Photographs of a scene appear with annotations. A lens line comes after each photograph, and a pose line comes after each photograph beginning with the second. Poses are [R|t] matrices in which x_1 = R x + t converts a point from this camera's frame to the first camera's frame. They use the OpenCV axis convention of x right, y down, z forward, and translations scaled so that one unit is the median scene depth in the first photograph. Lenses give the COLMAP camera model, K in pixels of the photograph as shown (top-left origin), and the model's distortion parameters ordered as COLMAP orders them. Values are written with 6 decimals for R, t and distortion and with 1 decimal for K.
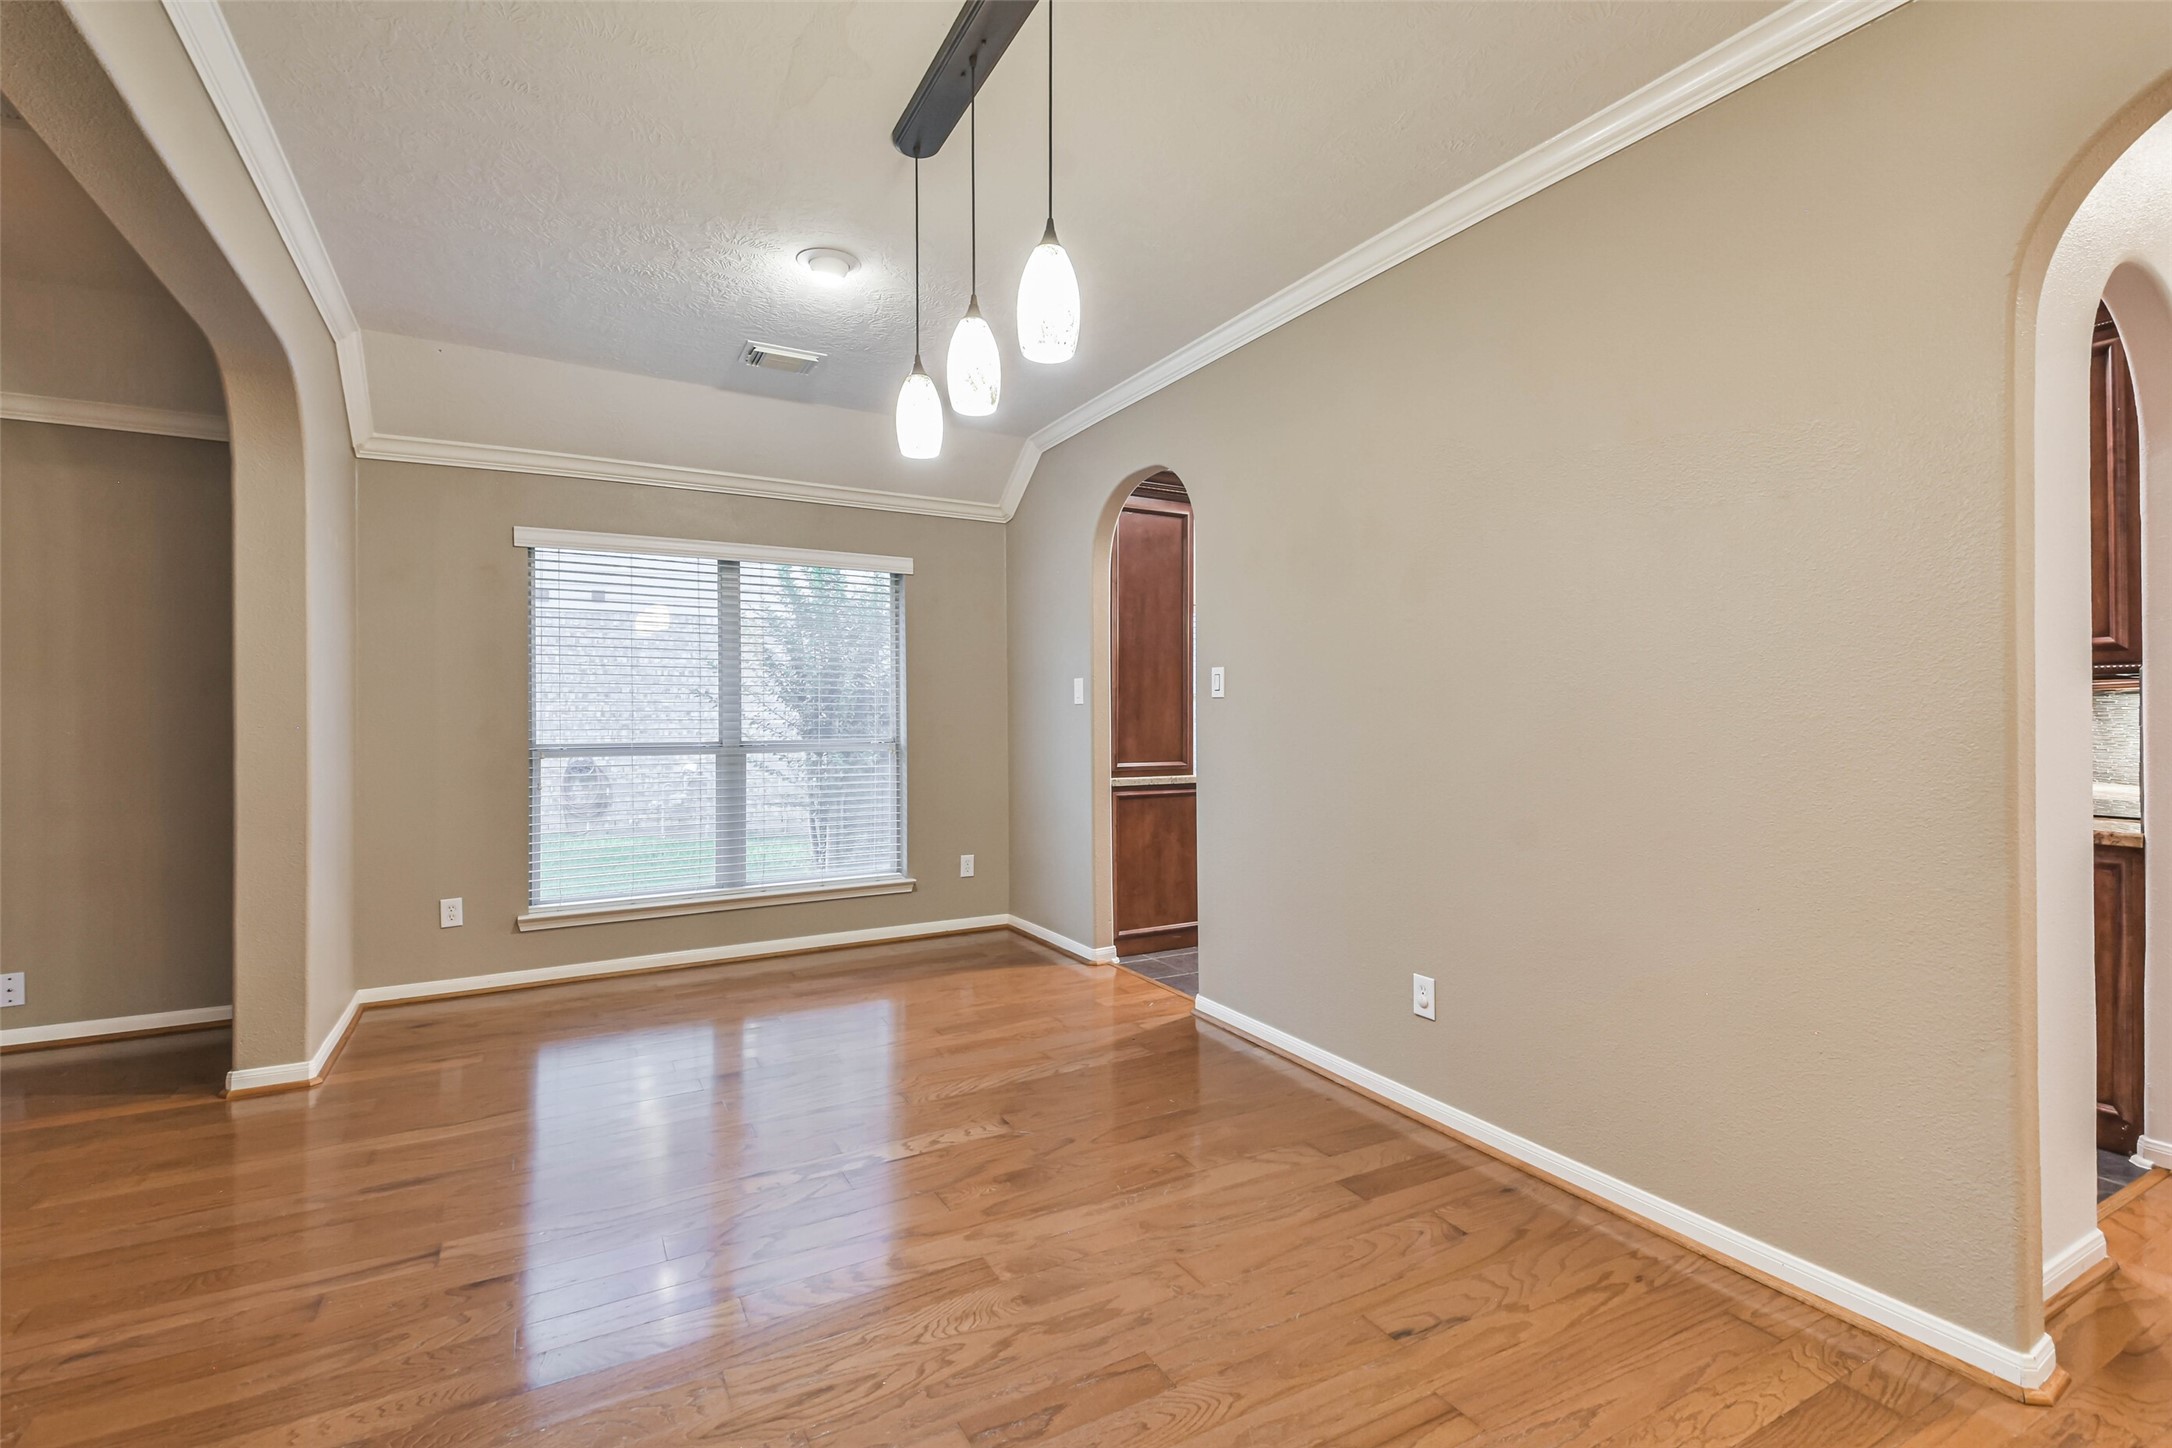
lens RADIAL K [[959.1, 0, 1119.8], [0, 959.1, 714.8], [0, 0, 1]] dist [0.066625, -0.024814]
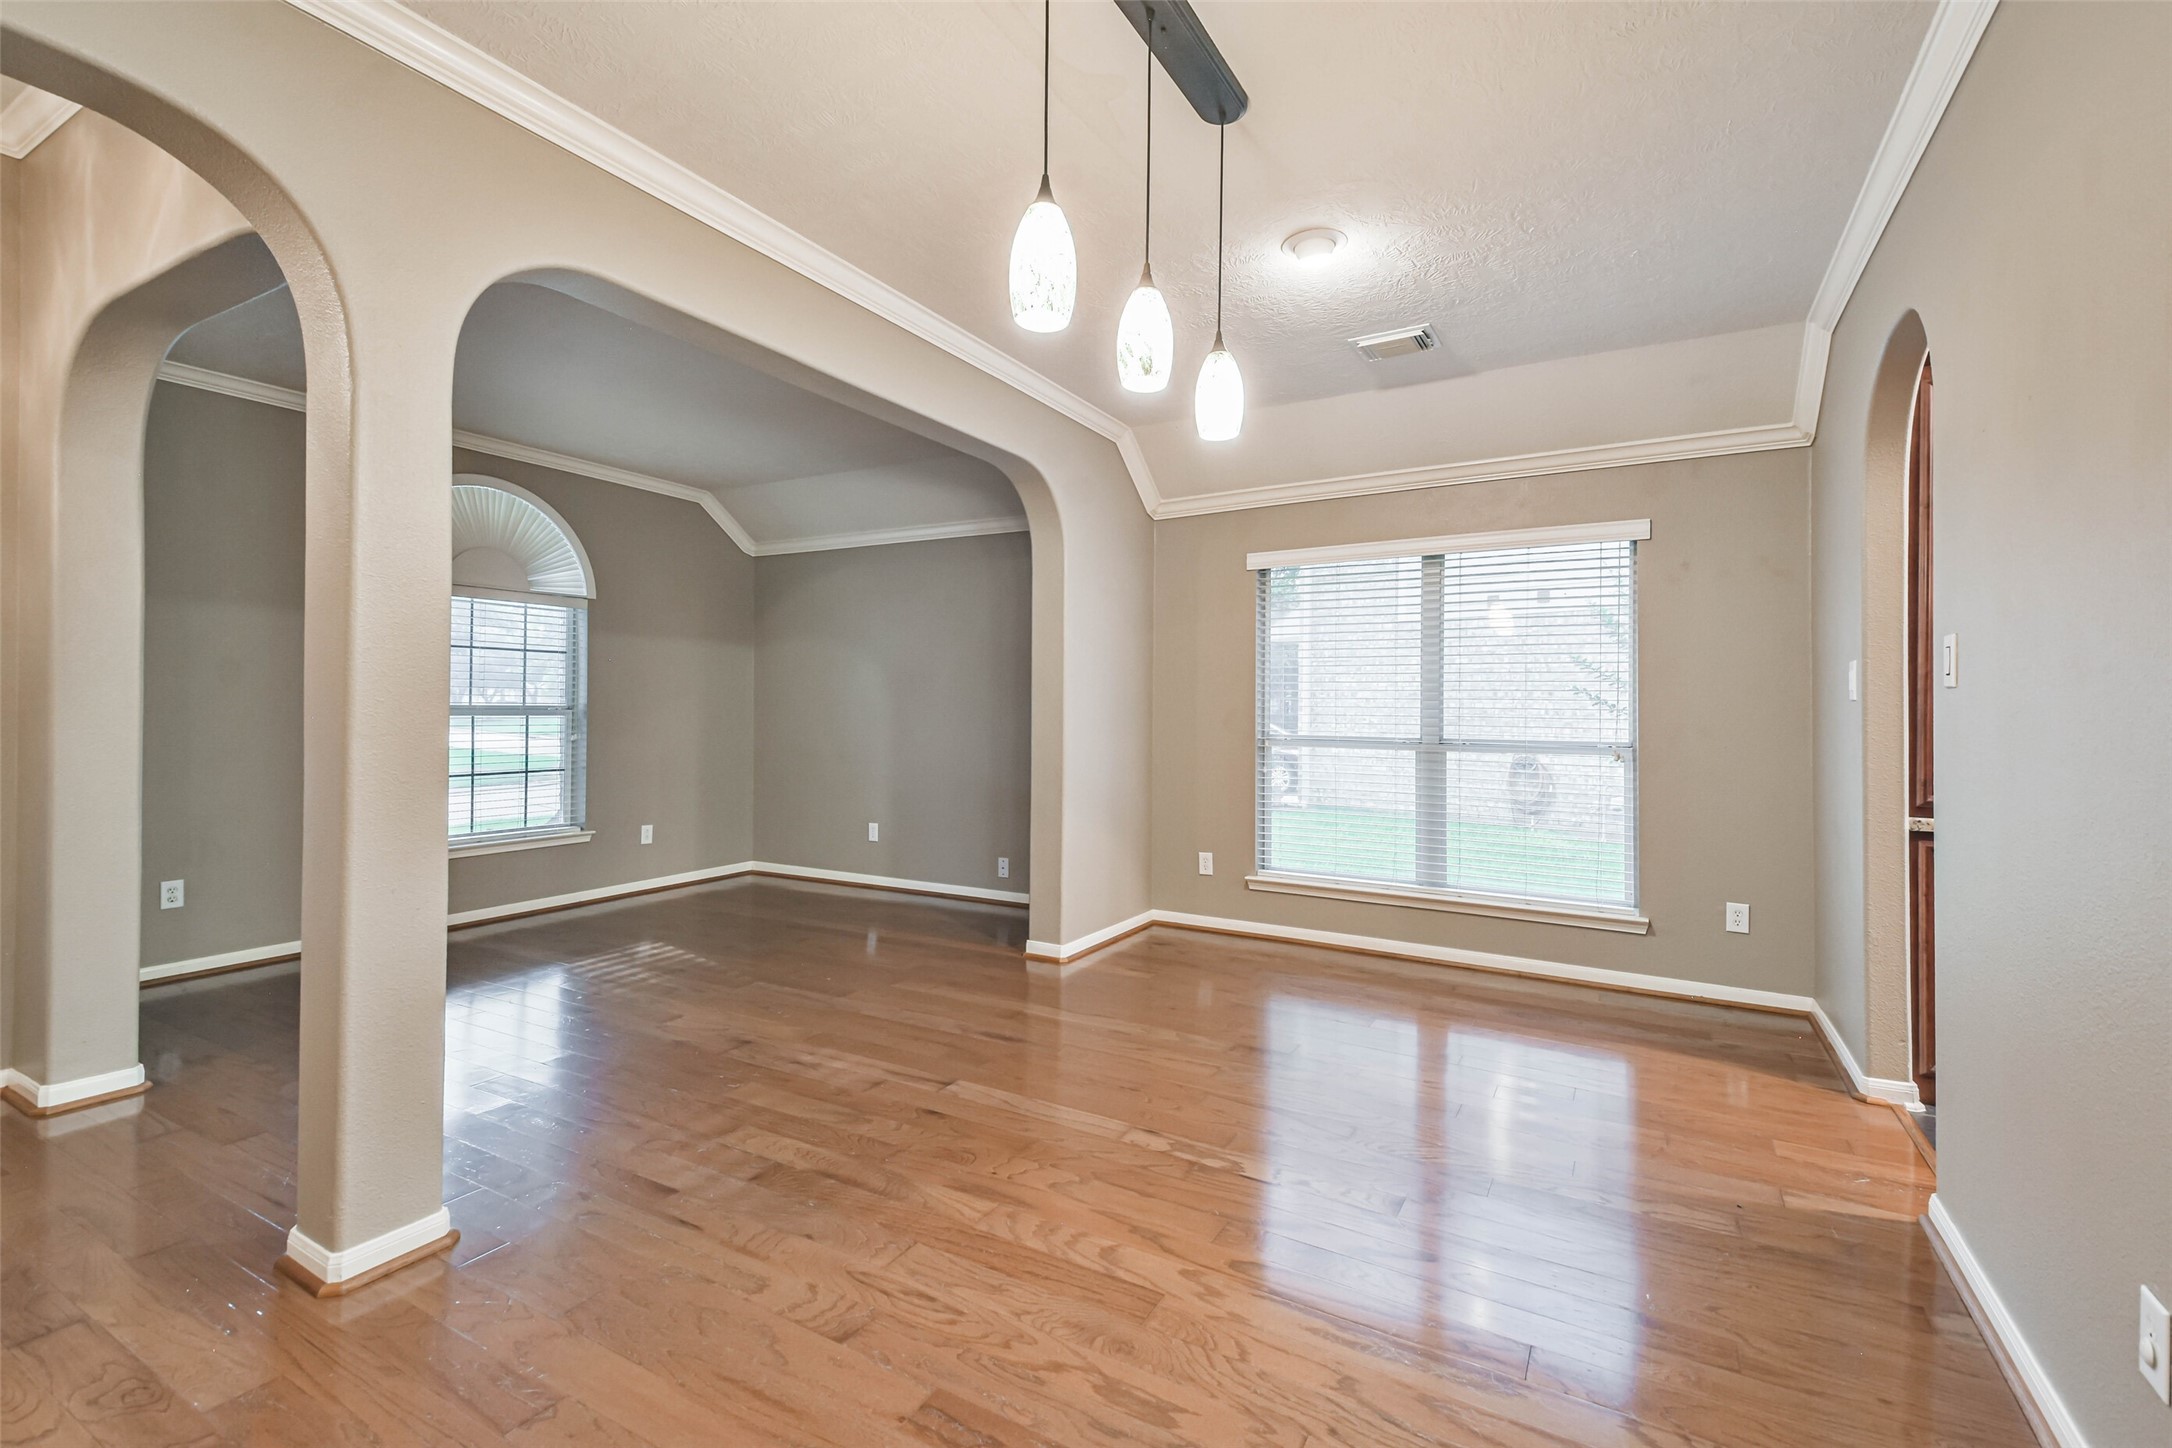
lens RADIAL K [[959.1, 0, 1088.3], [0, 959.1, 706.1], [0, 0, 1]] dist [0.066625, -0.024814]
pose [[0.521384, 0.003637, -0.853314, 0.293130], [-0.010454, 0.999943, -0.002125, 0.000518], [0.853258, 0.010029, 0.521392, 0.215874]]
